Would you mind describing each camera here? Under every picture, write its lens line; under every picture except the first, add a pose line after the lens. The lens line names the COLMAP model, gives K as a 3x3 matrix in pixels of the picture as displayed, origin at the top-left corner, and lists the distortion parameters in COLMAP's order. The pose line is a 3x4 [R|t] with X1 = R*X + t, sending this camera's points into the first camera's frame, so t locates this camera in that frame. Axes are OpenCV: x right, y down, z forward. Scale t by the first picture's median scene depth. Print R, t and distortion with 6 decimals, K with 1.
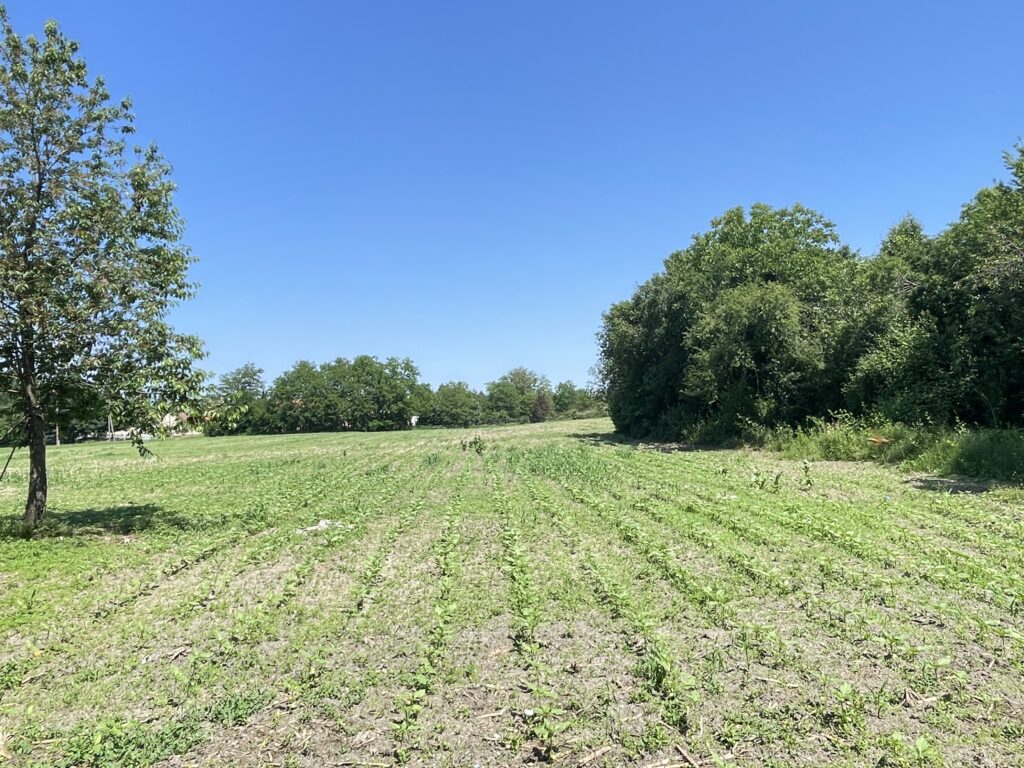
lens RADIAL K [[776.3, 0, 512.0], [0, 776.3, 384.0], [0, 0, 1]] dist [-0.002498, -0.000379]
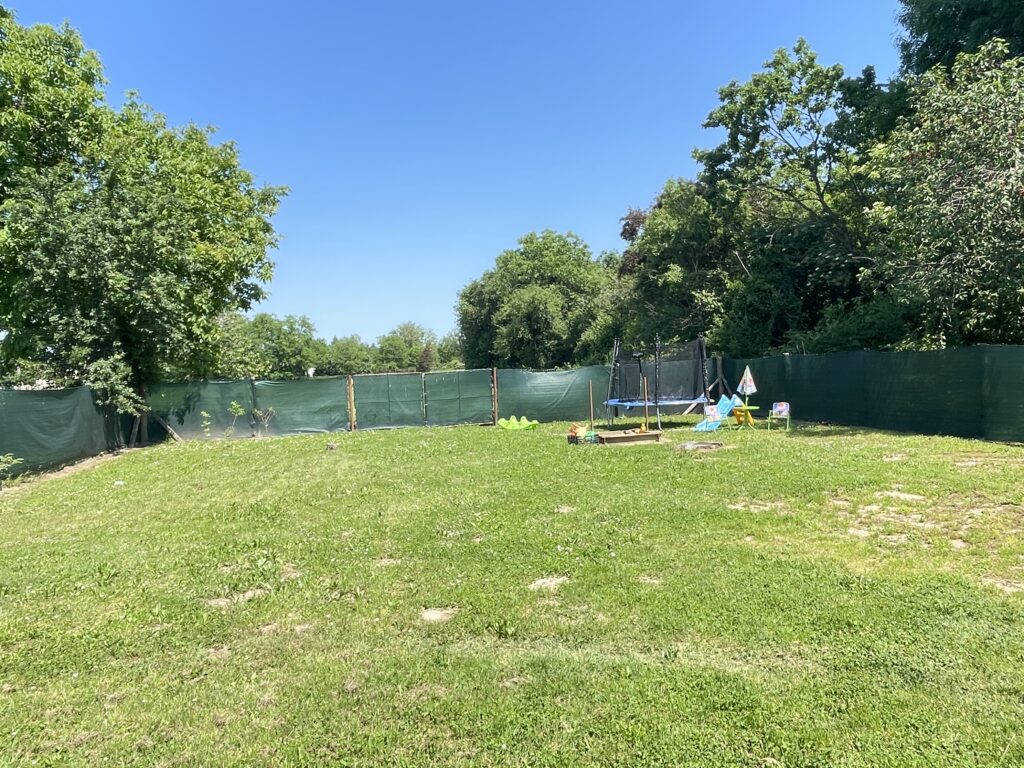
lens RADIAL K [[776.3, 0, 512.0], [0, 776.3, 384.0], [0, 0, 1]] dist [-0.002498, -0.000379]
pose [[0.990826, -0.013062, 0.134509, 0.009594], [0.004385, 0.997901, 0.064605, -0.006639], [-0.135071, -0.063422, 0.988804, -0.148448]]
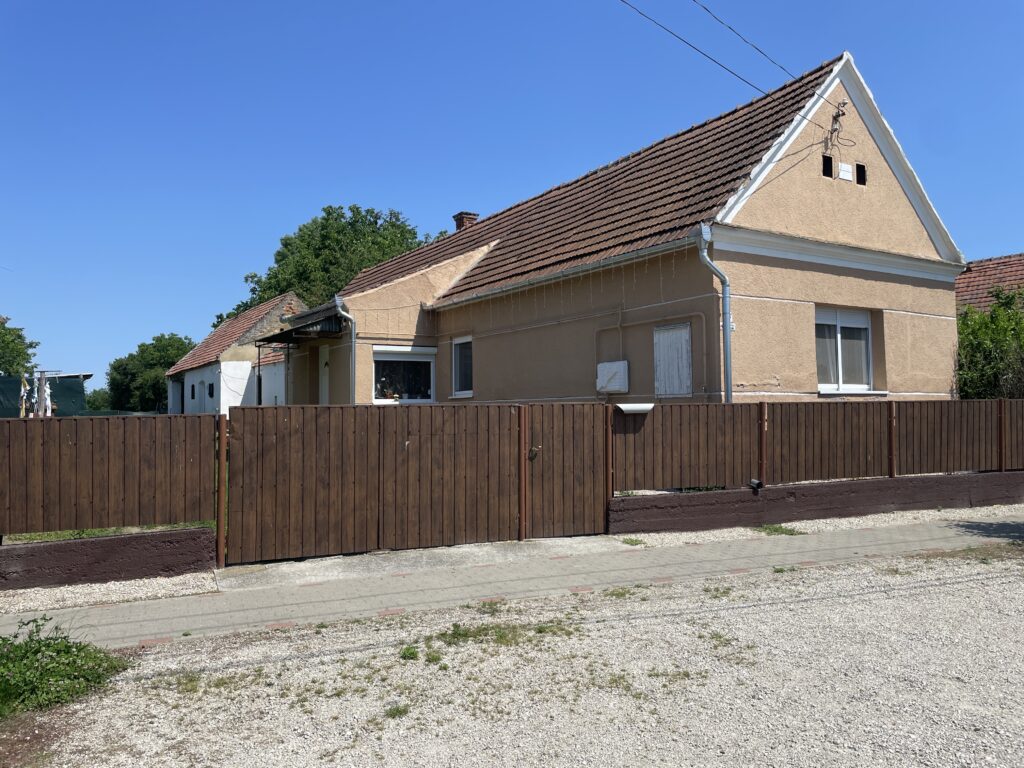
lens RADIAL K [[792.5, 0, 512.0], [0, 792.5, 384.0], [0, 0, 1]] dist [0.080853, -0.000209]
pose [[0.865475, 0.044656, 0.498958, -0.008825], [-0.042690, 0.998970, -0.015358, -0.018864], [-0.499130, -0.008008, 0.866490, -0.515216]]
